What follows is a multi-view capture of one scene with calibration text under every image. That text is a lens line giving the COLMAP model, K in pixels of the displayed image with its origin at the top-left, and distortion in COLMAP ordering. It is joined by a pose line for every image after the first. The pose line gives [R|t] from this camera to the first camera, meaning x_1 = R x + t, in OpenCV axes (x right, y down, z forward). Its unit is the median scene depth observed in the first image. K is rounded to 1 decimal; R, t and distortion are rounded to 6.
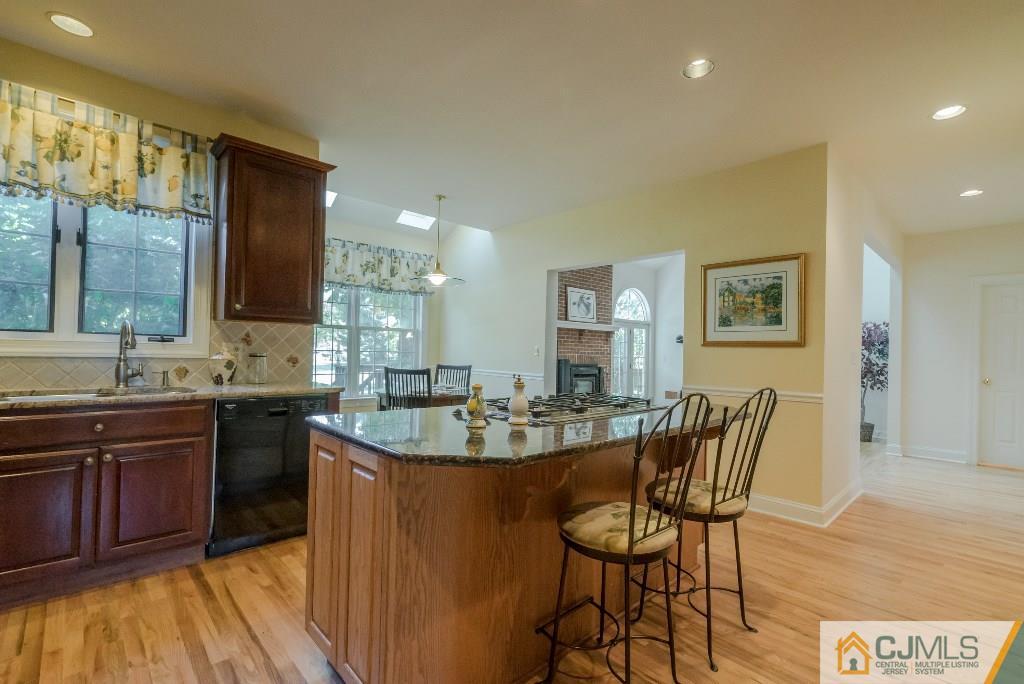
lens RADIAL K [[464.8, 0, 513.9], [0, 464.8, 343.3], [0, 0, 1]] dist [-0.001435, -0.000009]
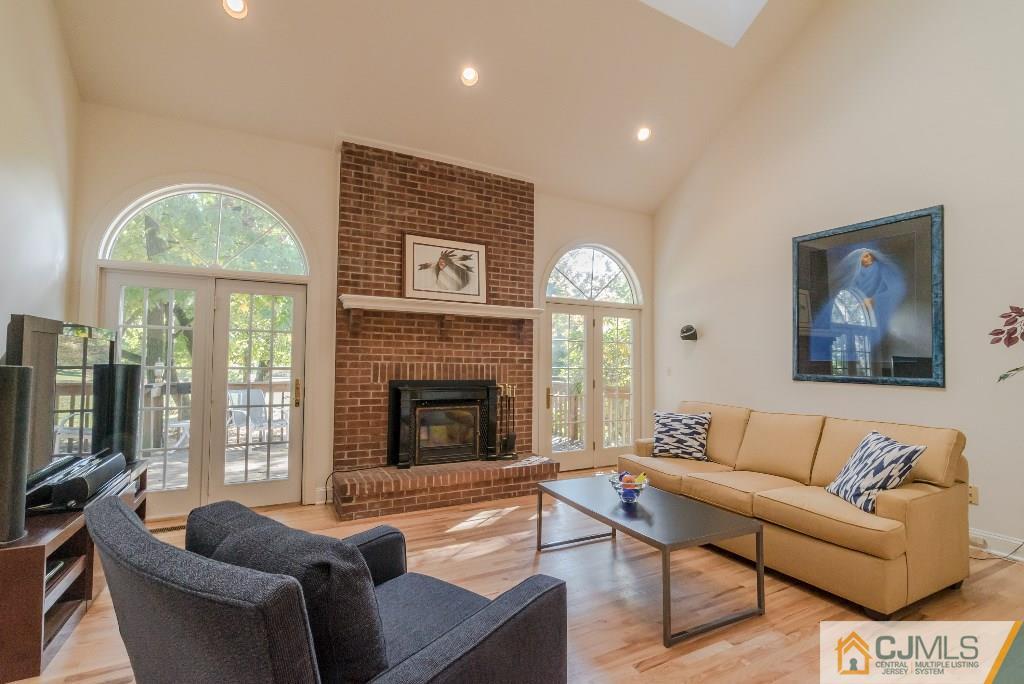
lens RADIAL K [[464.8, 0, 511.0], [0, 464.8, 340.7], [0, 0, 1]] dist [-0.001435, -0.000009]
pose [[0.959760, -0.025255, -0.279682, 0.358799], [0.016054, 0.999253, -0.035140, 0.018555], [0.280361, 0.029236, 0.959449, 0.504640]]
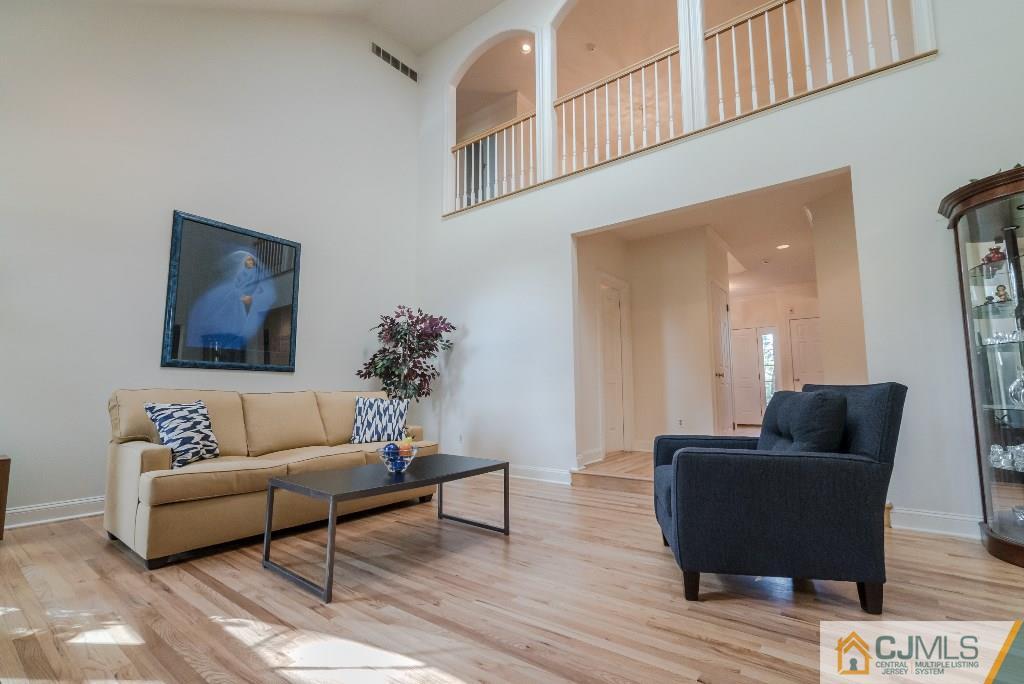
lens RADIAL K [[464.8, 0, 510.2], [0, 464.8, 341.5], [0, 0, 1]] dist [-0.001435, -0.000009]
pose [[-0.144220, 0.086976, 0.985716, -0.141542], [-0.017107, 0.995762, -0.090365, 0.079386], [-0.989398, -0.029895, -0.142121, 0.958485]]
